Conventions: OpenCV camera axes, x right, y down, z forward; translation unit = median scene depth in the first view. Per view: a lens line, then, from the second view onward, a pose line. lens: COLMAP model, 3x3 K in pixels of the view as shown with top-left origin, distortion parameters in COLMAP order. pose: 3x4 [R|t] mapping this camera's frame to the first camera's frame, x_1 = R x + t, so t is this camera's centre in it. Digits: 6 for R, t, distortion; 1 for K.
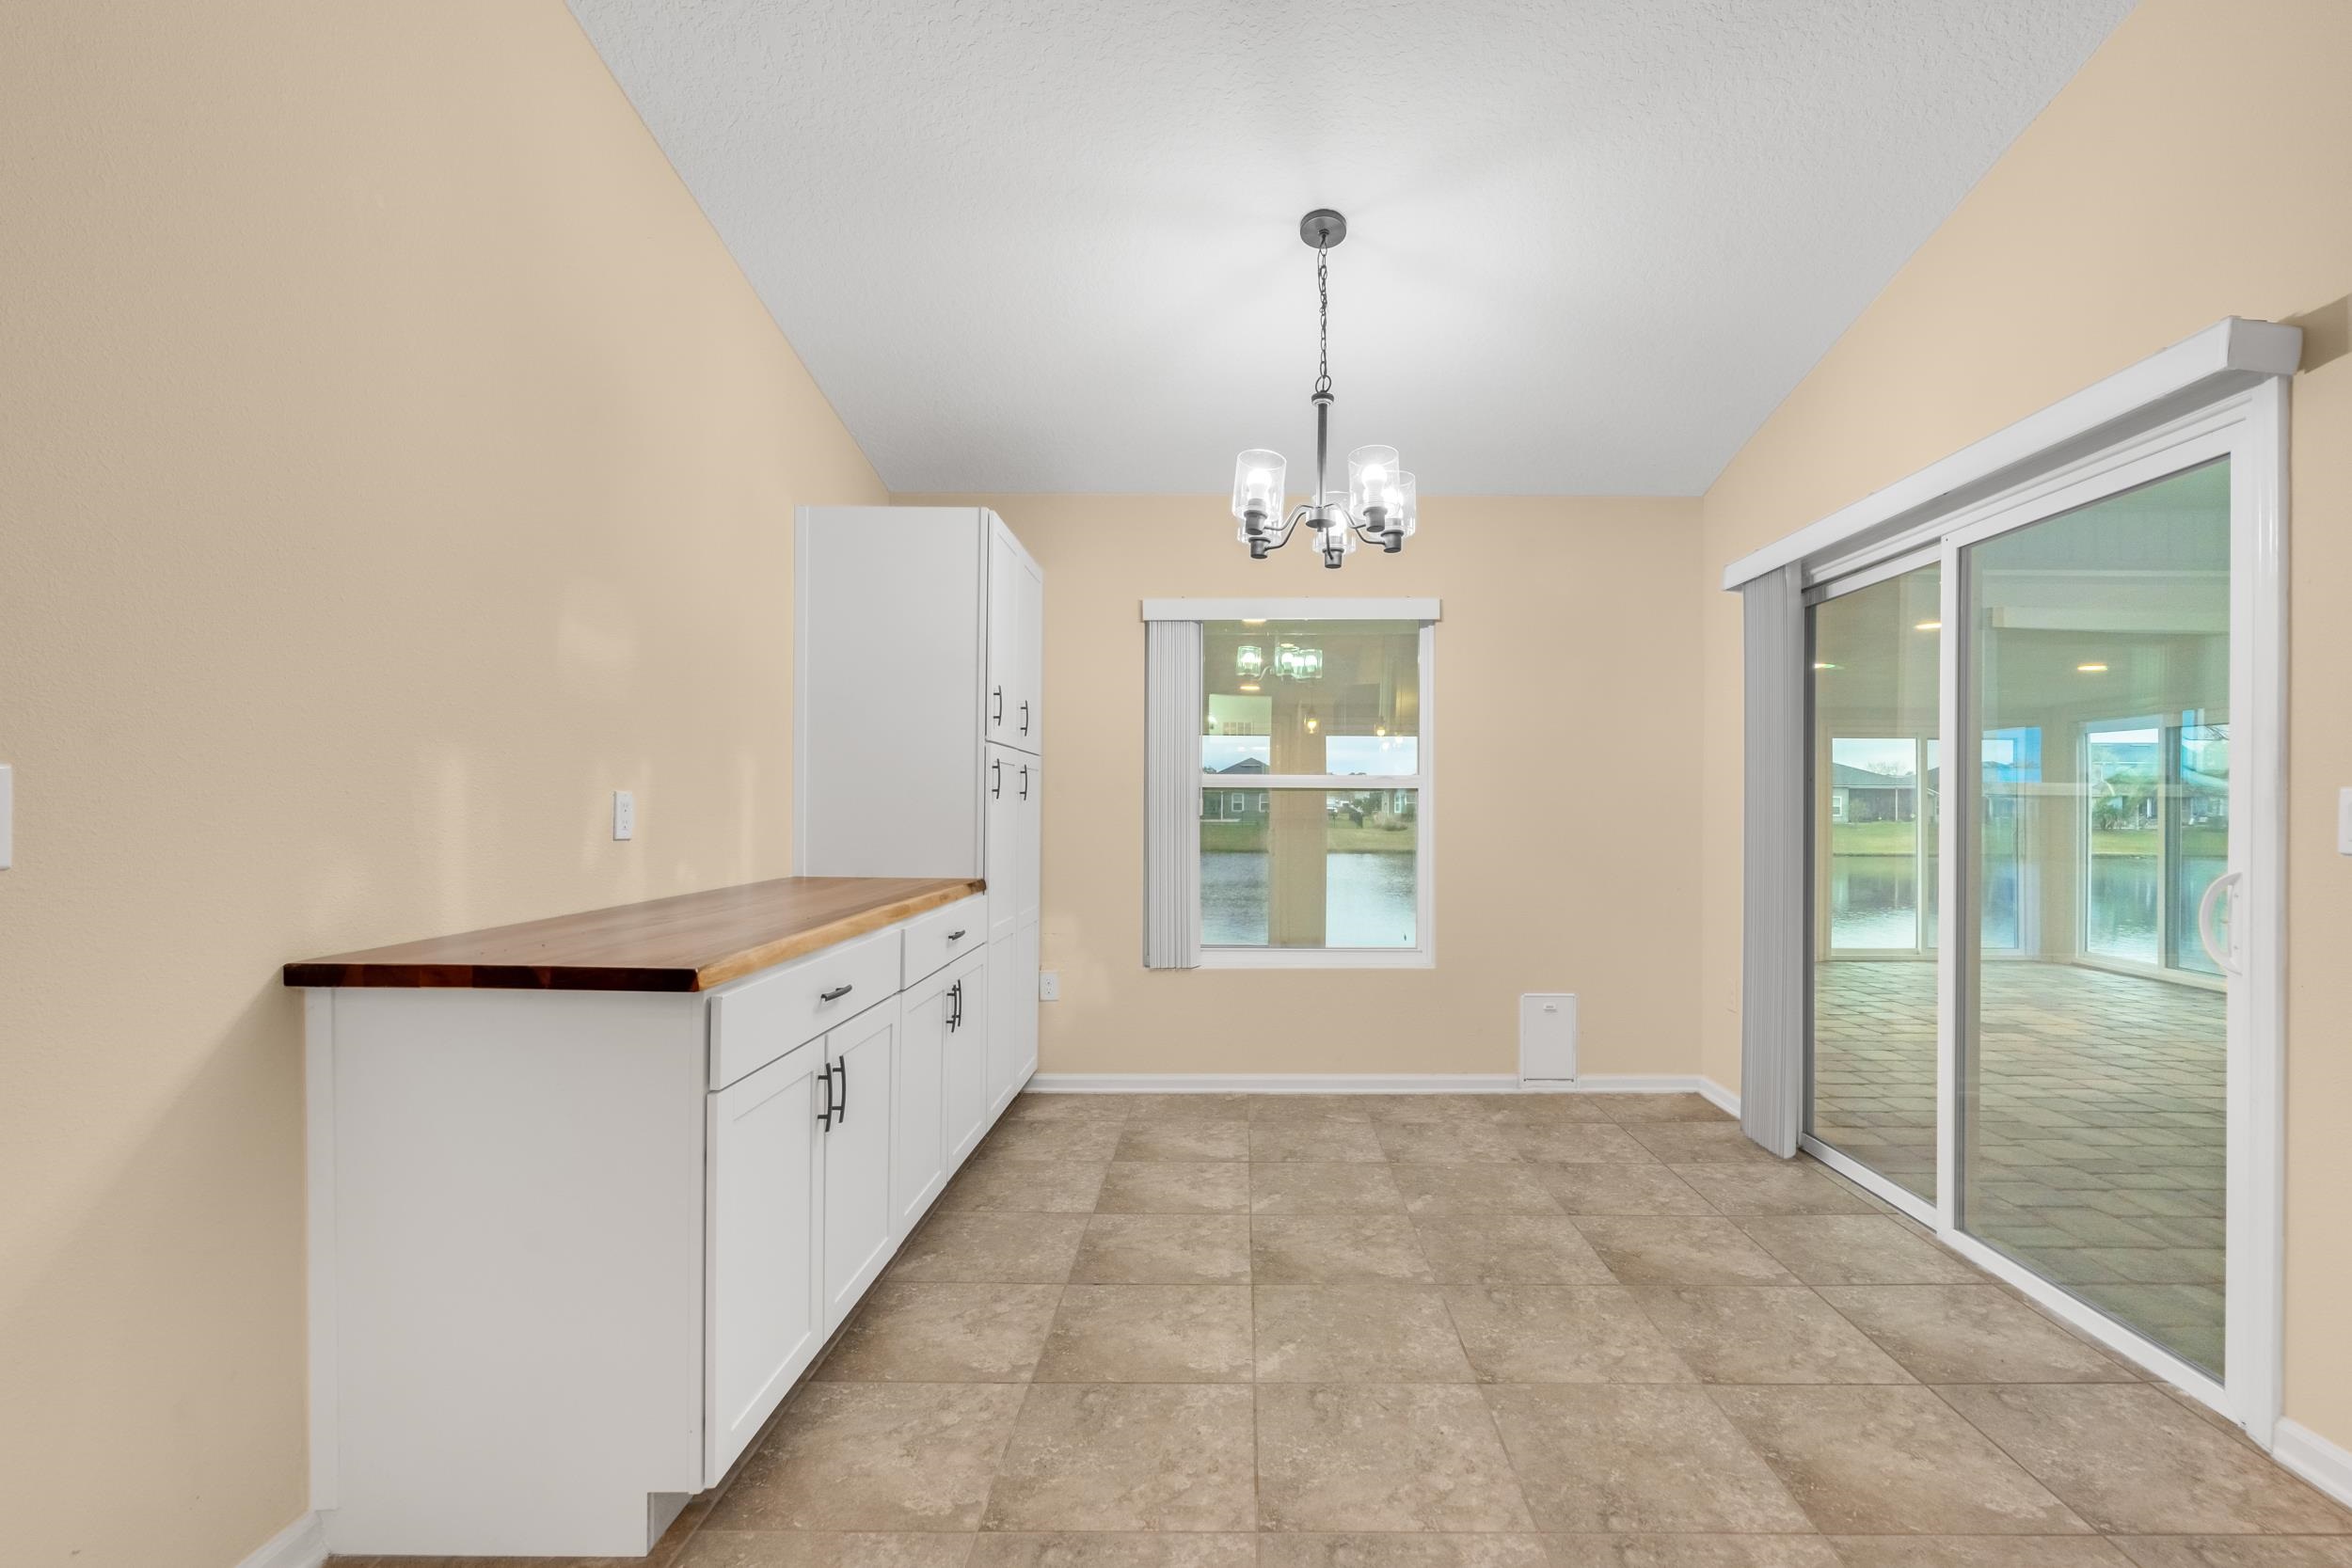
lens RADIAL K [[1087.0, 0, 1185.3], [0, 1087.0, 799.3], [0, 0, 1]] dist [-0.001269, 0.000170]
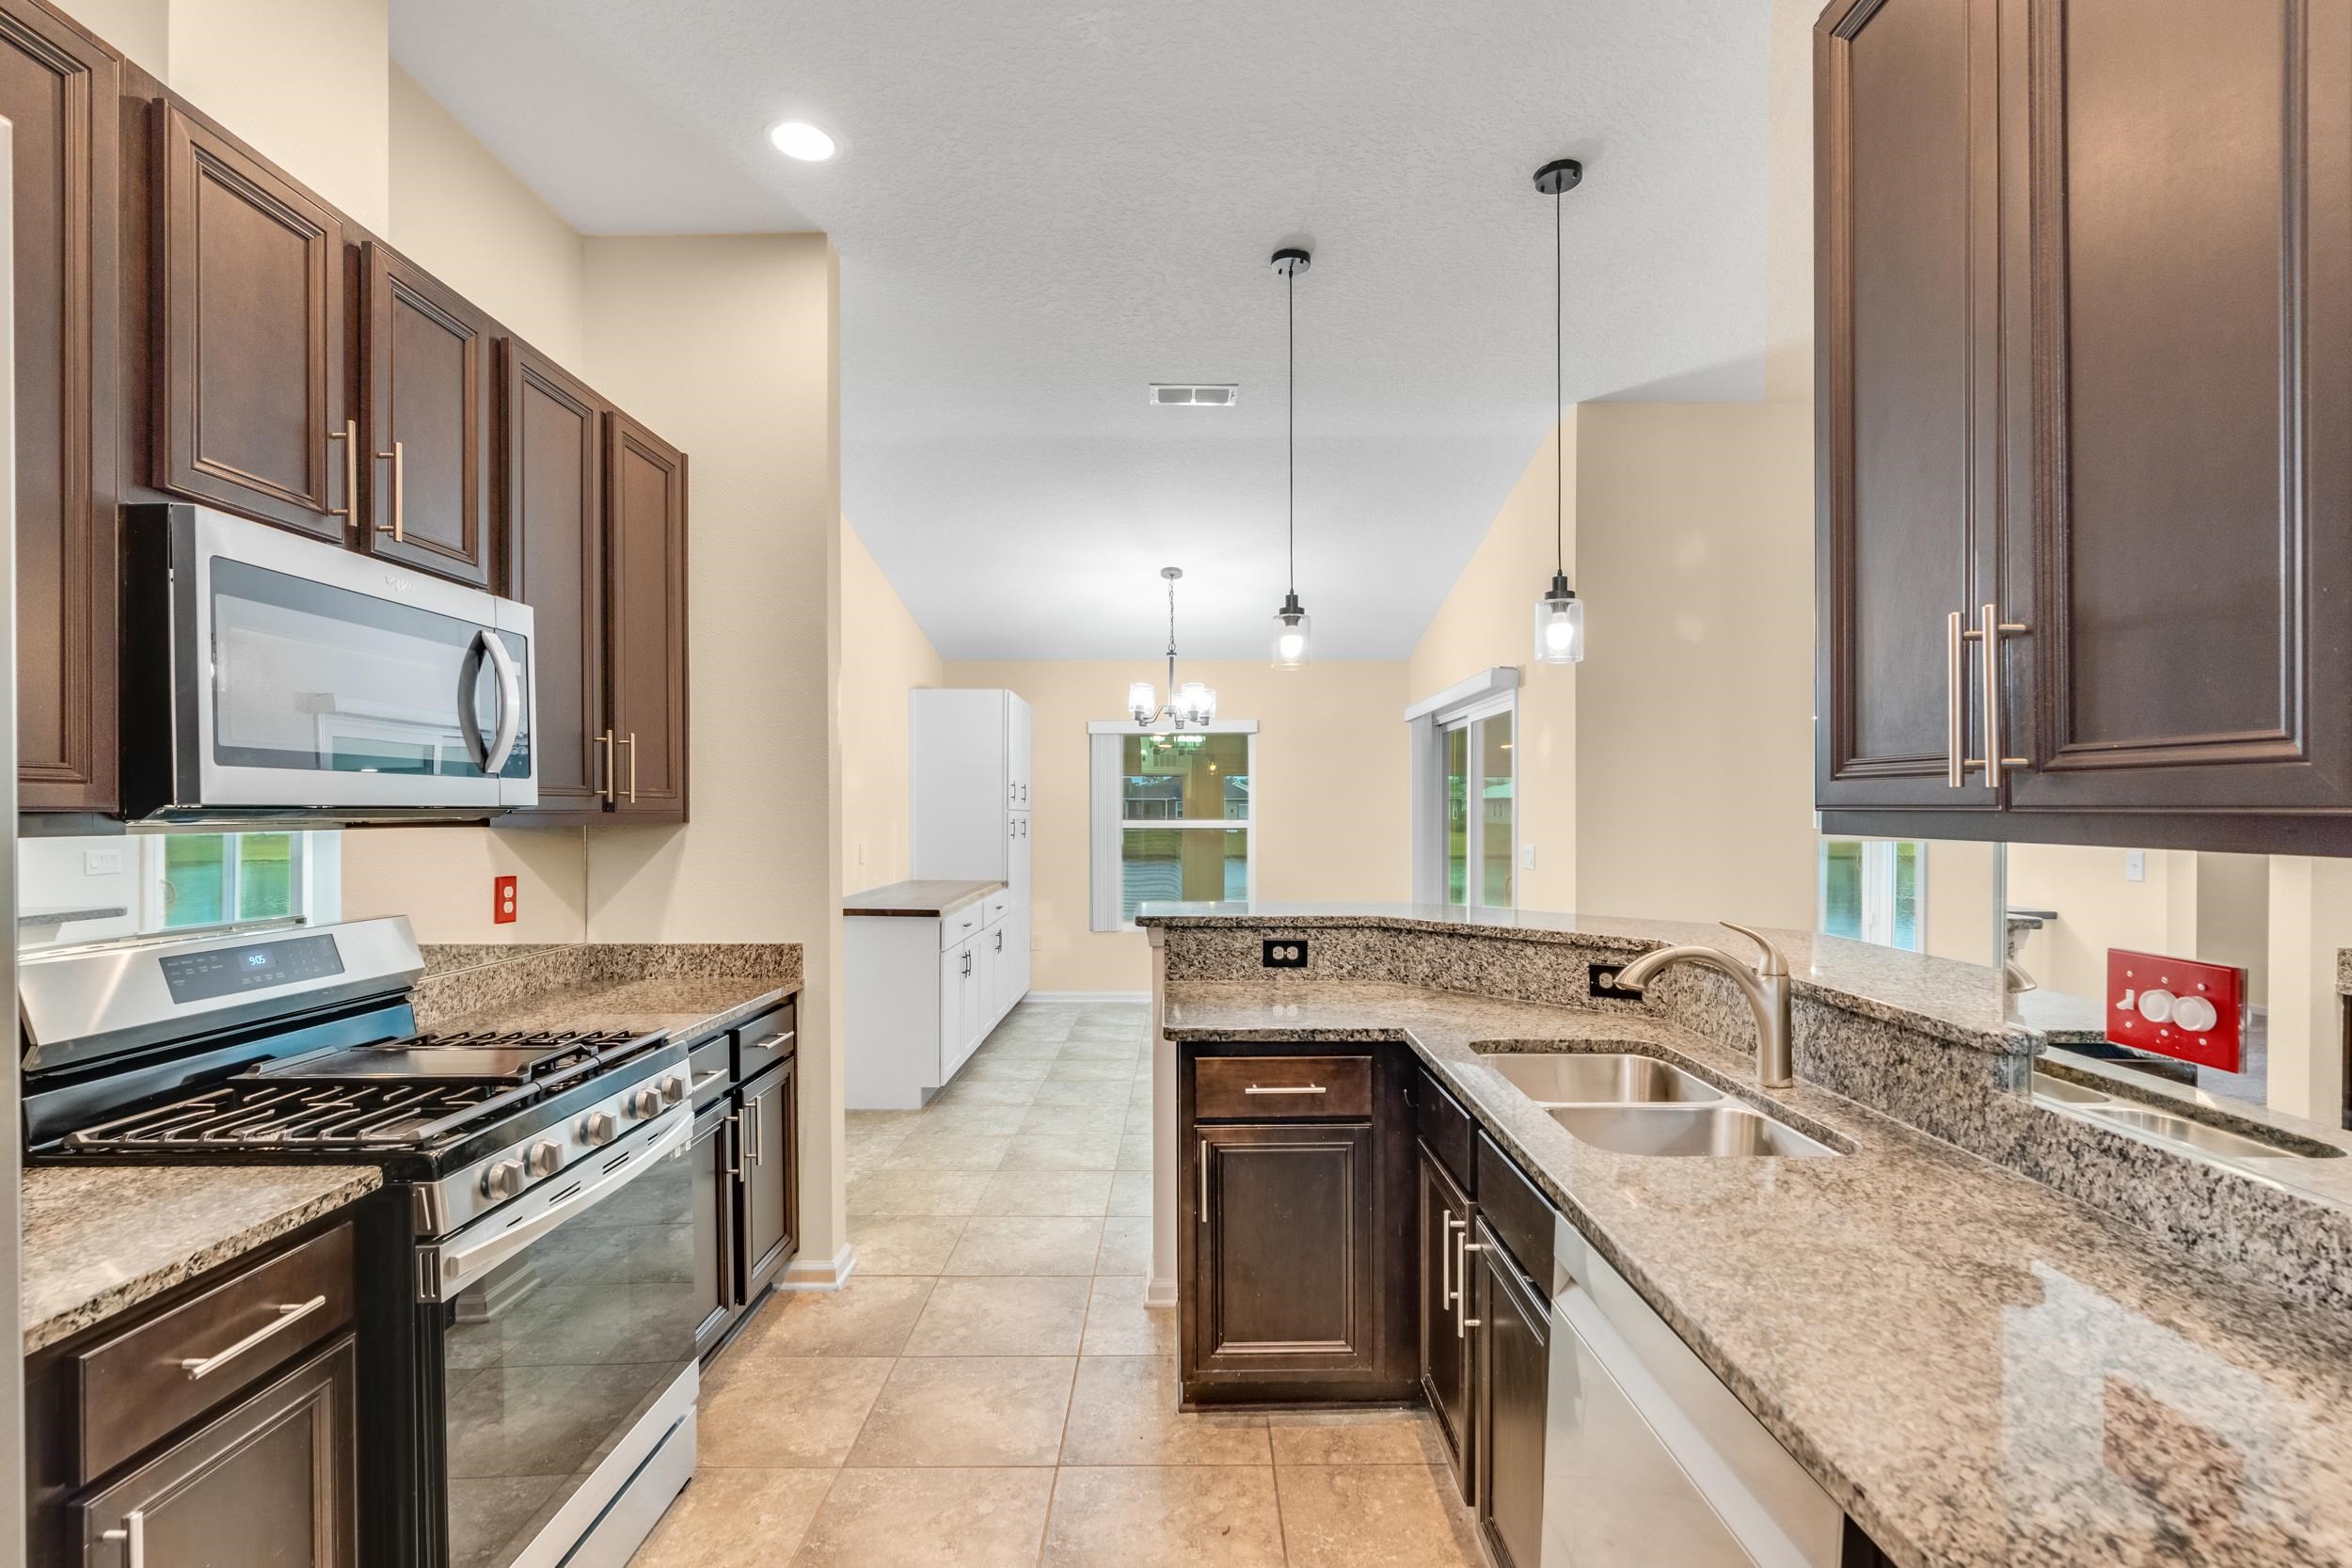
lens RADIAL K [[1087.0, 0, 1185.3], [0, 1087.0, 799.3], [0, 0, 1]] dist [-0.001269, 0.000170]
pose [[0.998895, -0.006229, 0.046586, 0.051552], [0.006331, 0.999978, -0.002043, -0.077514], [-0.046572, 0.002336, 0.998912, -1.125634]]
